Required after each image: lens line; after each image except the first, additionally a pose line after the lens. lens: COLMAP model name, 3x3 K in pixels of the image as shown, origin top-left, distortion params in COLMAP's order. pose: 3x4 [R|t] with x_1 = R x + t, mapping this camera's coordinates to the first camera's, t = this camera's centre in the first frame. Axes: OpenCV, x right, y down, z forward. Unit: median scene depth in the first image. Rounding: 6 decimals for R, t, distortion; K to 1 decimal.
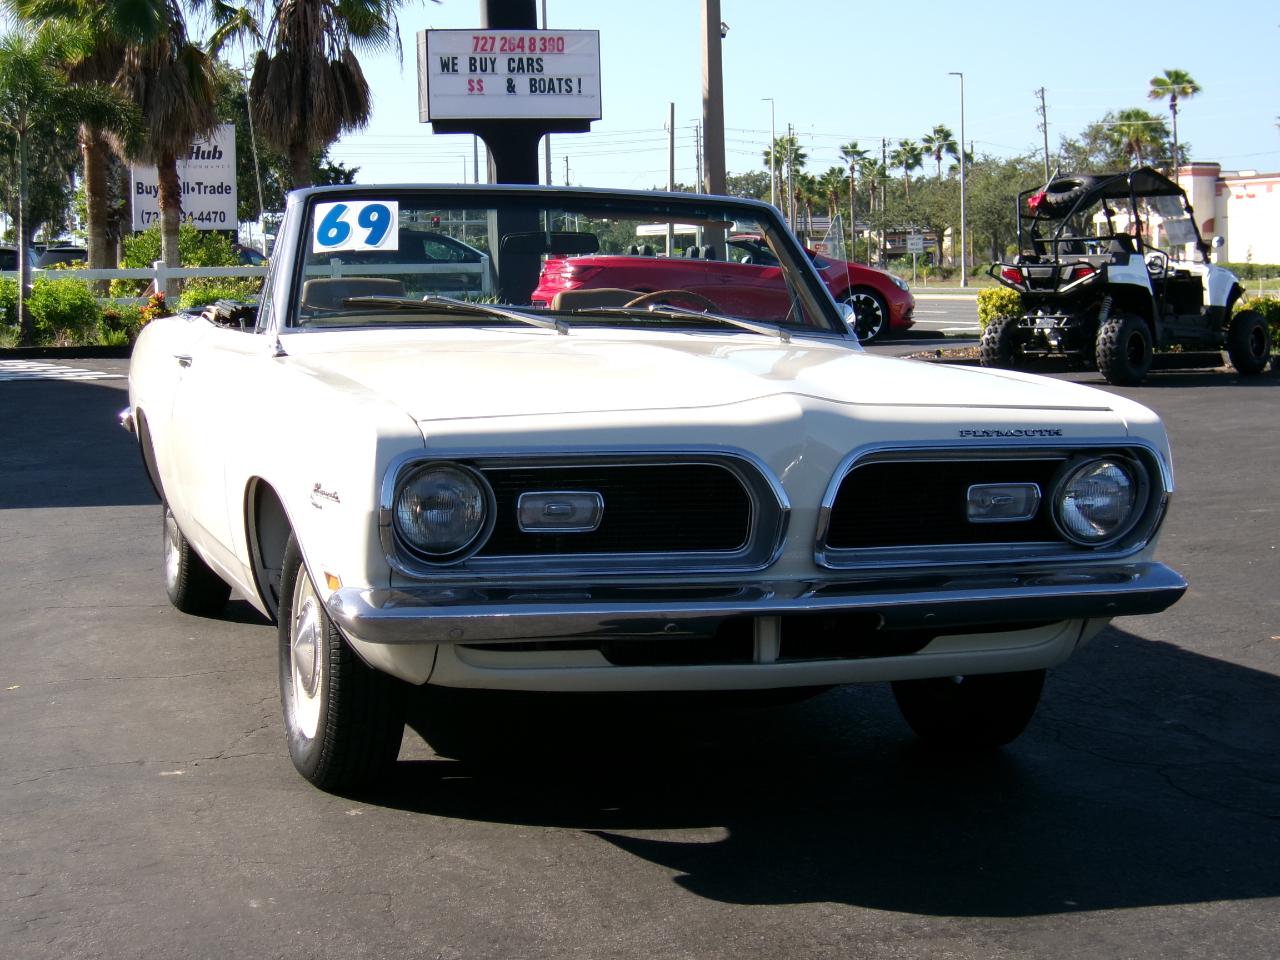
lens RADIAL K [[2436.4, 0, 640.5], [0, 2436.4, 548.8], [0, 0, 1]] dist [-0.085191, -0.317557]
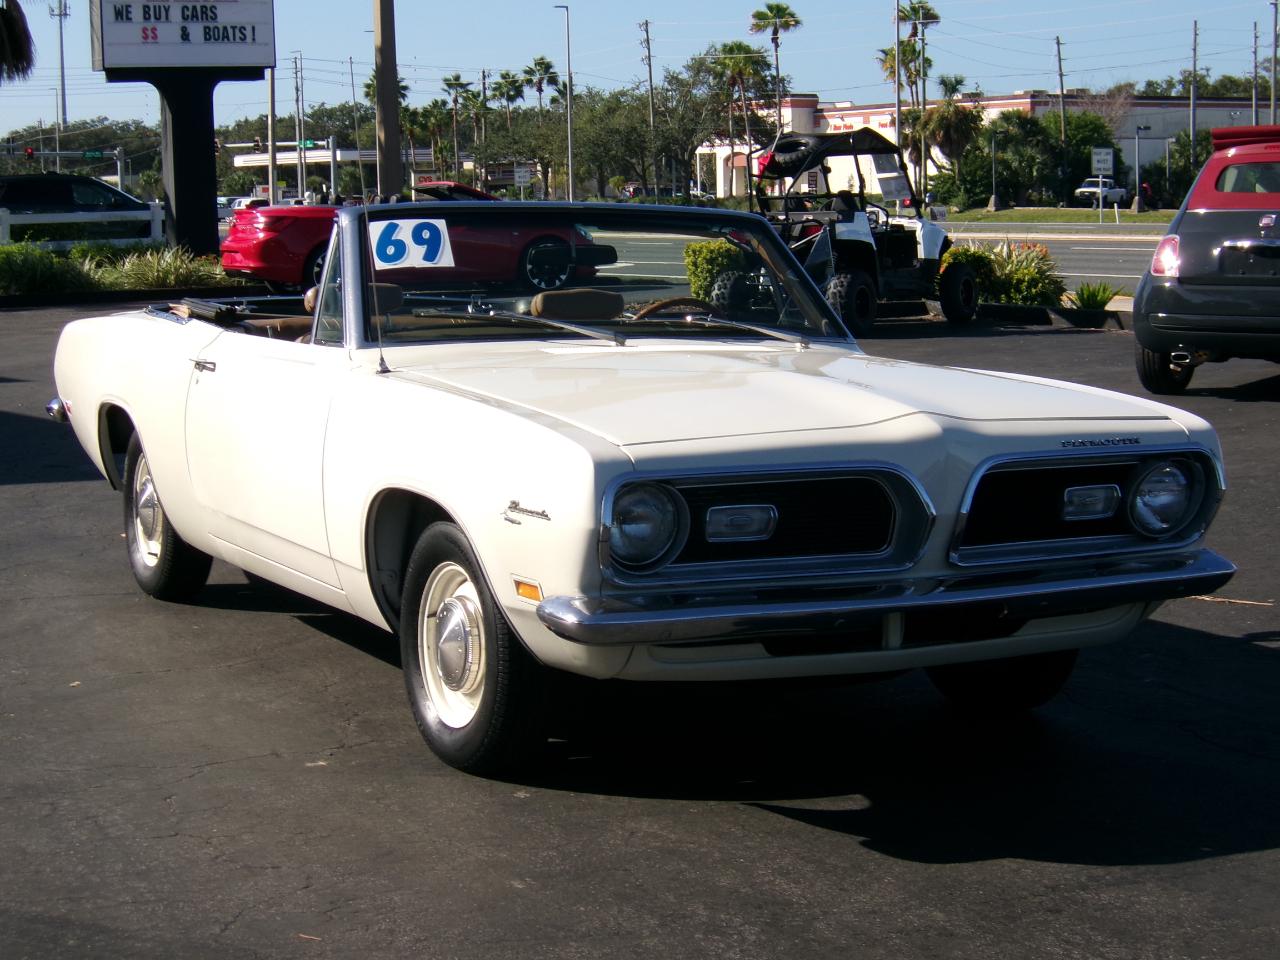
lens RADIAL K [[2436.4, 0, 640.5], [0, 2436.4, 548.8], [0, 0, 1]] dist [-0.085191, -0.317557]
pose [[0.986246, -0.025917, 0.163240, -0.036603], [0.021272, 0.999319, 0.030139, -0.005340], [-0.163910, -0.026252, 0.986126, -0.014337]]
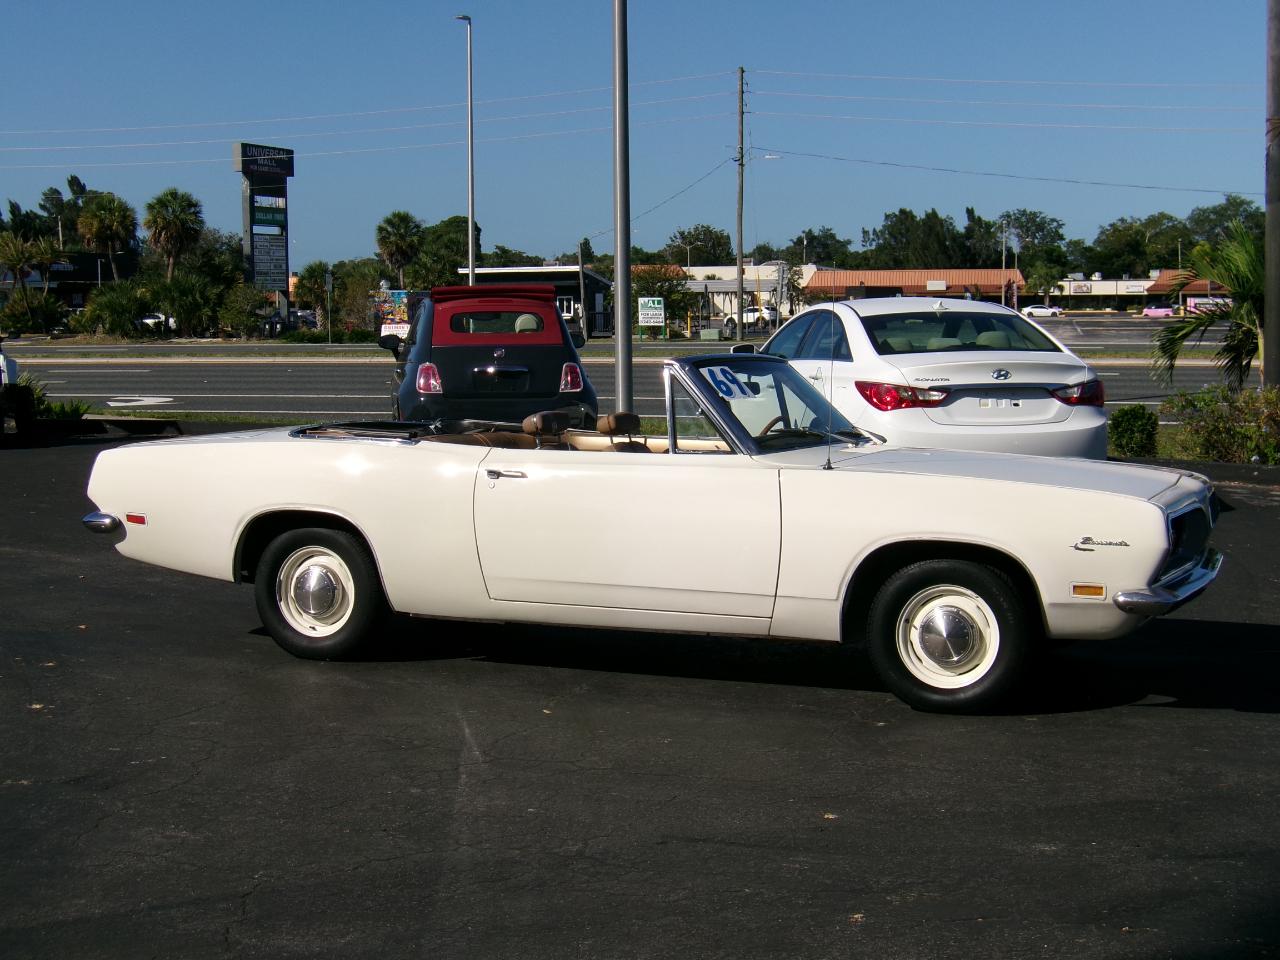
lens RADIAL K [[1971.3, 0, 619.8], [0, 1971.3, 509.6], [0, 0, 1]] dist [-0.108114, -0.013764]
pose [[0.642655, -0.069578, 0.762990, -0.213933], [0.084370, 0.996238, 0.019785, -0.015365], [-0.761496, 0.051658, 0.646107, 0.043181]]
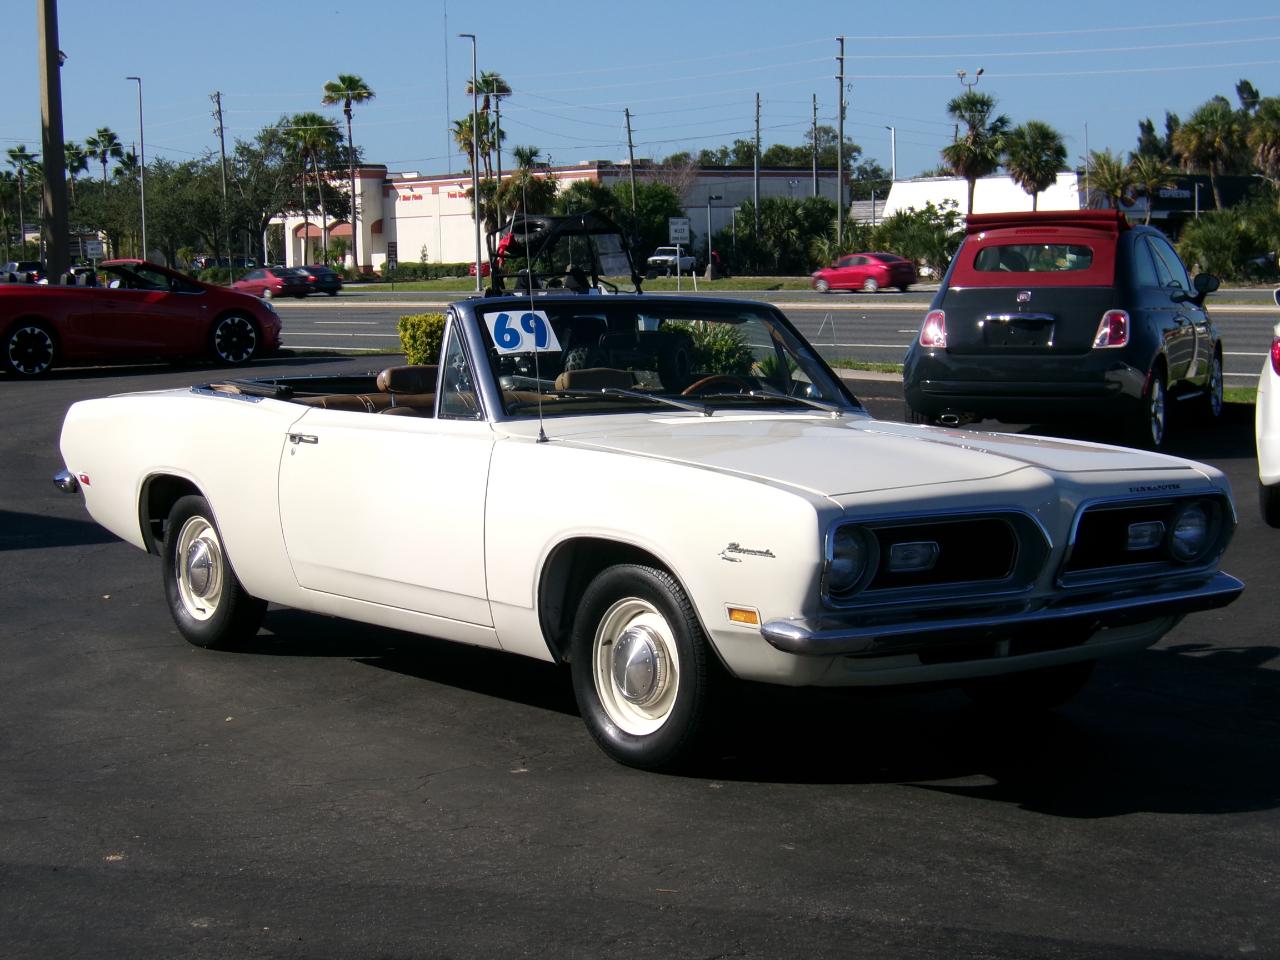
lens RADIAL K [[2436.4, 0, 640.5], [0, 2436.4, 548.8], [0, 0, 1]] dist [-0.085191, -0.317557]
pose [[0.940060, -0.043986, 0.338160, -0.091594], [0.043787, 0.999007, 0.008221, -0.005329], [-0.338186, 0.007078, 0.941053, -0.038015]]
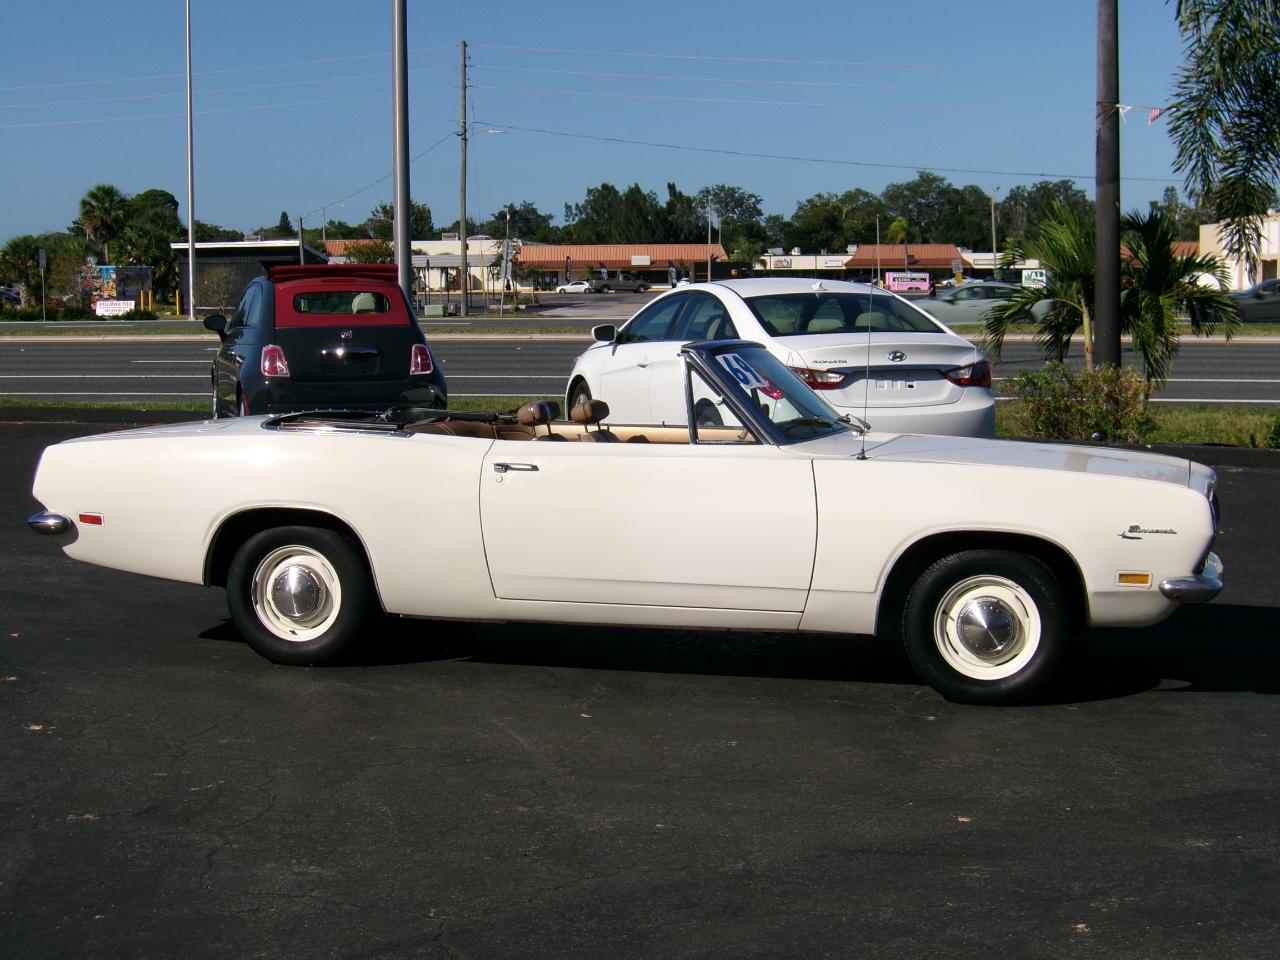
lens RADIAL K [[1971.3, 0, 619.8], [0, 1971.3, 509.6], [0, 0, 1]] dist [-0.108114, -0.013764]
pose [[0.518674, -0.088372, 0.850393, -0.228557], [0.093868, 0.994517, 0.046097, -0.020632], [-0.849804, 0.055915, 0.524125, 0.078338]]
